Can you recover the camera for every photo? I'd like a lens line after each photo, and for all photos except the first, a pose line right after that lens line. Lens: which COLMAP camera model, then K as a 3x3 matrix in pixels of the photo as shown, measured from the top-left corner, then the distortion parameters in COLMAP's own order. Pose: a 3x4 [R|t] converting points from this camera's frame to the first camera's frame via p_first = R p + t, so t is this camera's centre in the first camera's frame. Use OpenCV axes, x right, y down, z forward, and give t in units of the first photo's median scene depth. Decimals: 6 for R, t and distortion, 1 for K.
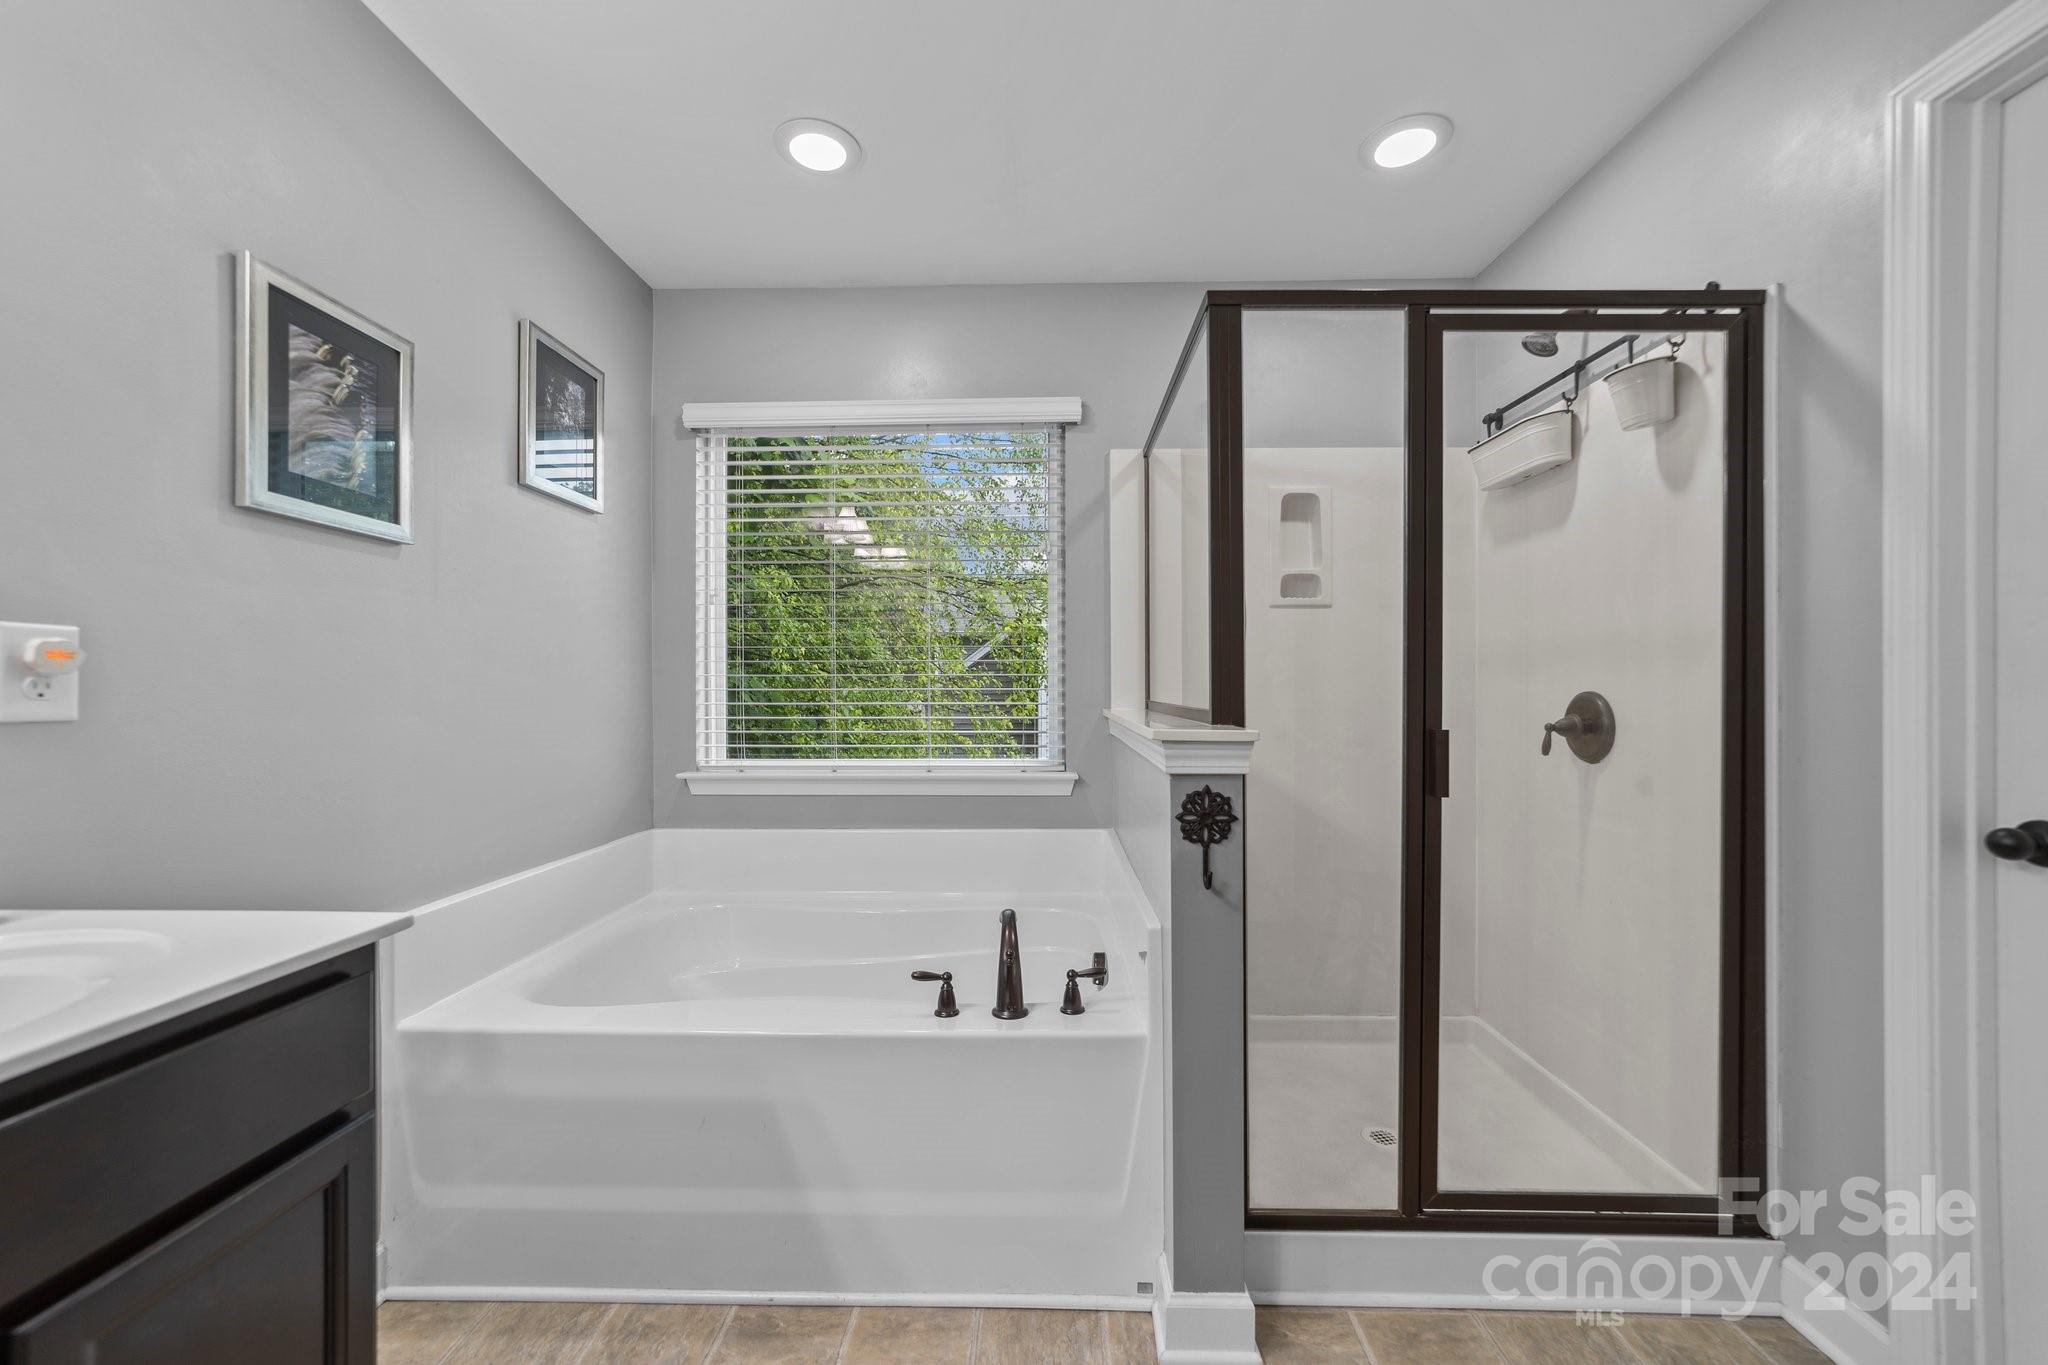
lens RADIAL K [[786.5, 0, 1024.0], [0, 786.5, 682.5], [0, 0, 1]] dist [-0.017589, 0.000202]
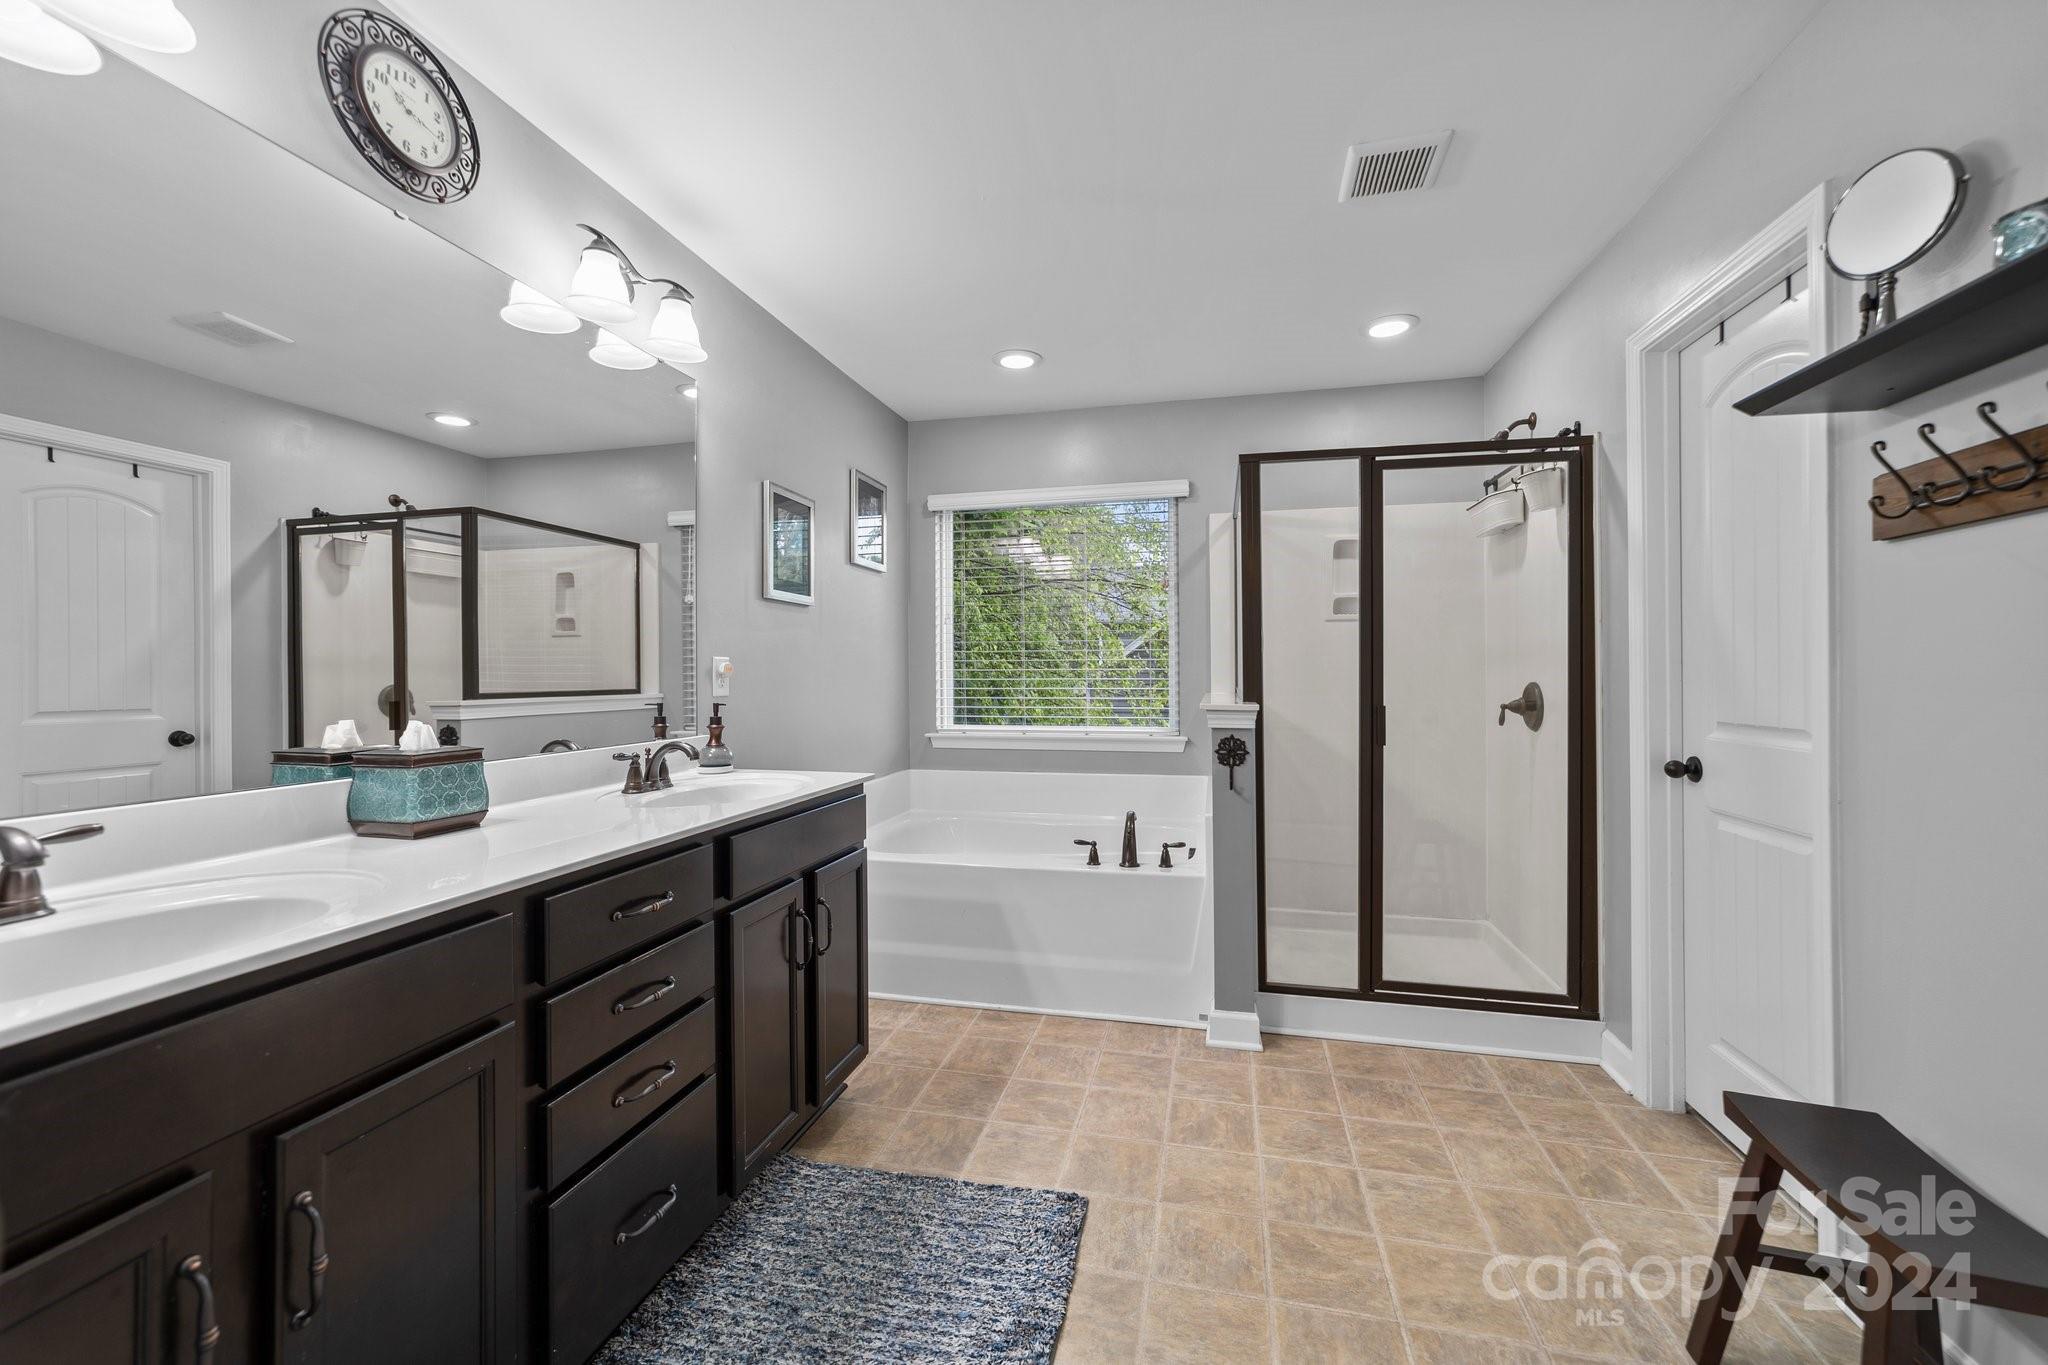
lens RADIAL K [[786.5, 0, 1024.0], [0, 786.5, 682.5], [0, 0, 1]] dist [-0.017589, 0.000202]
pose [[0.977830, 0.000216, -0.209398, 0.116974], [0.004346, 0.999763, 0.021324, -0.026593], [0.209353, -0.021762, 0.977598, -0.745661]]
